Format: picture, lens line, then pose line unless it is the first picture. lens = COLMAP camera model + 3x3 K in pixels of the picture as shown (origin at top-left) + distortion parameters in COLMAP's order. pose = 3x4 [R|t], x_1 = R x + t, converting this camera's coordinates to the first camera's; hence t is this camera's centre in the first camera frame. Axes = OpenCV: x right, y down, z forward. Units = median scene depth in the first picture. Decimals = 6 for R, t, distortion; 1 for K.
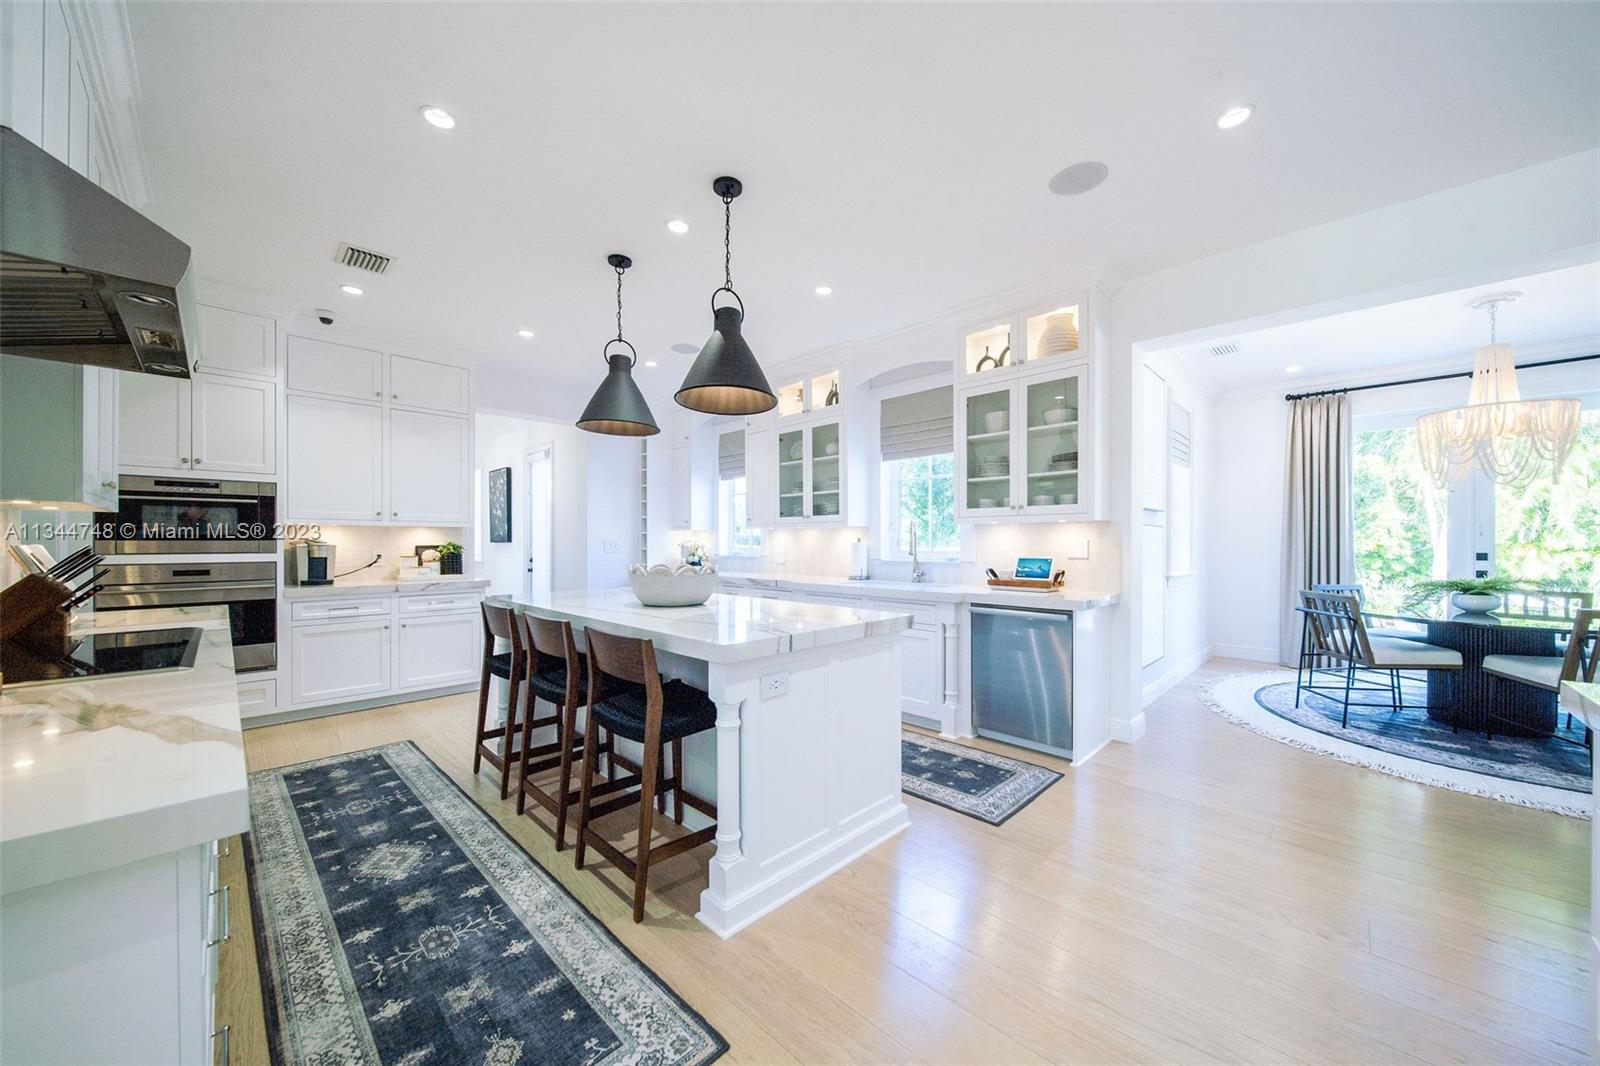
lens RADIAL K [[569.4, 0, 793.3], [0, 569.4, 533.0], [0, 0, 1]] dist [0.000474, -0.000999]
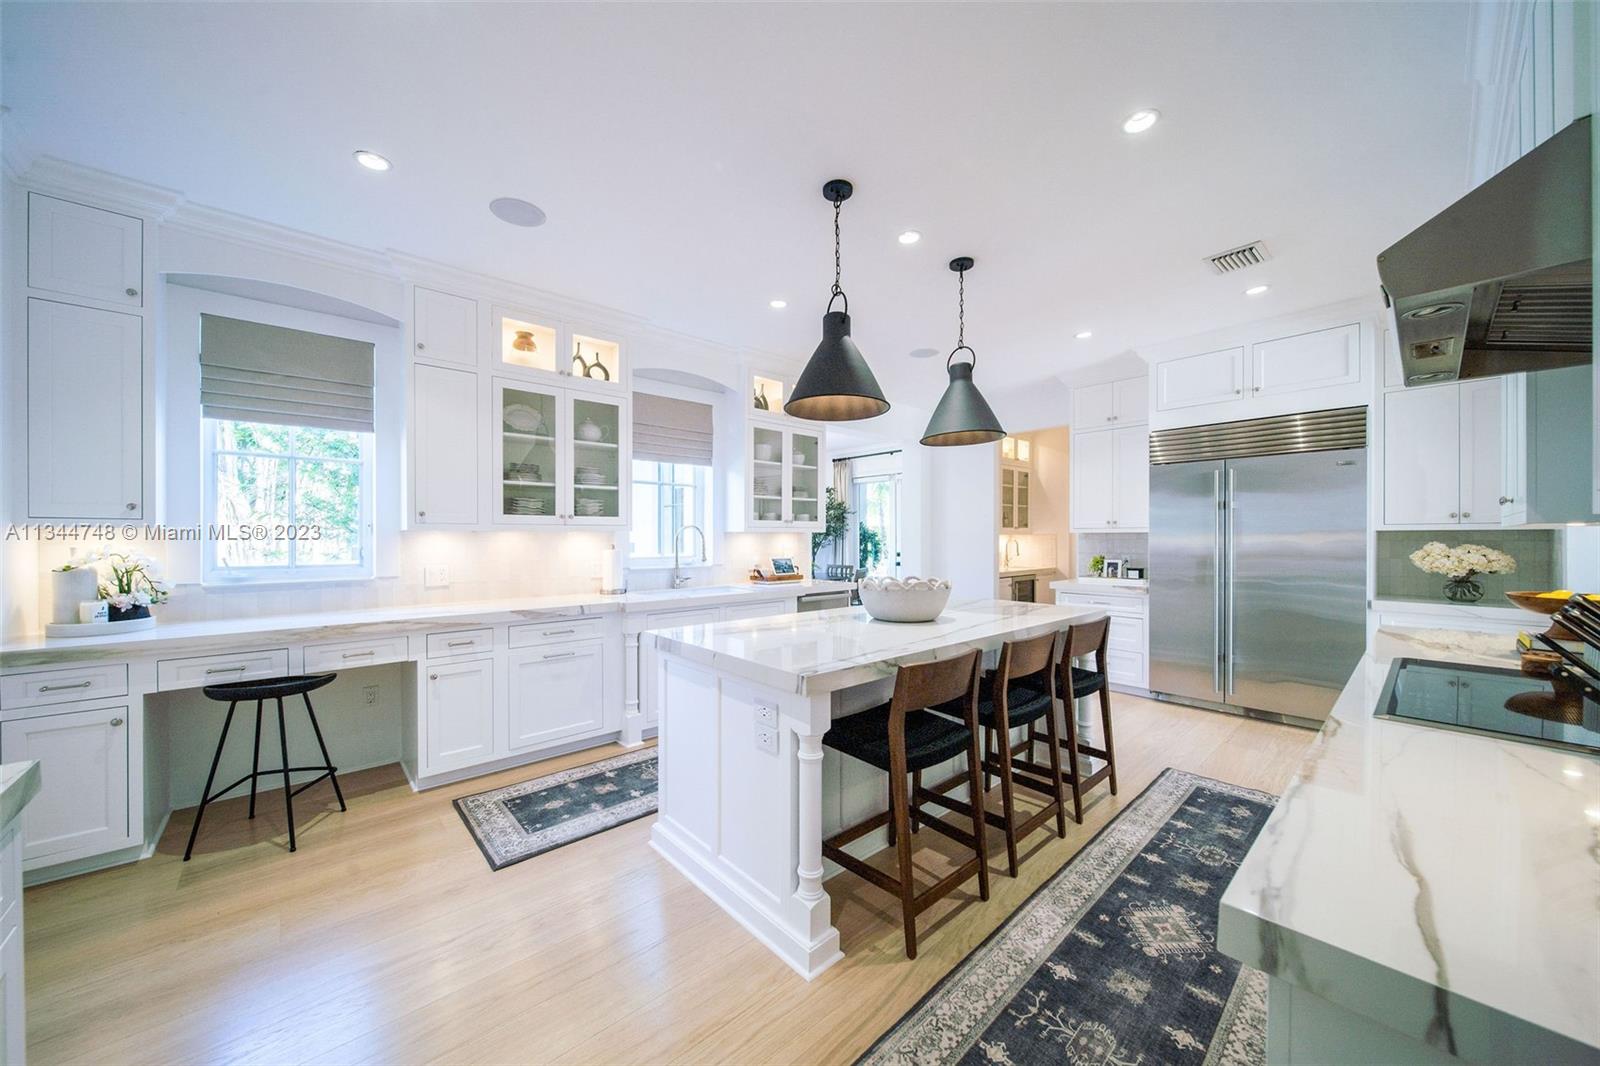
lens RADIAL K [[569.4, 0, 797.4], [0, 569.4, 535.5], [0, 0, 1]] dist [0.000474, -0.000999]
pose [[0.058479, 0.000369, 0.998289, -1.486084], [-0.014538, 0.999894, 0.000482, -0.020482], [-0.998183, -0.014542, 0.058478, 1.401737]]
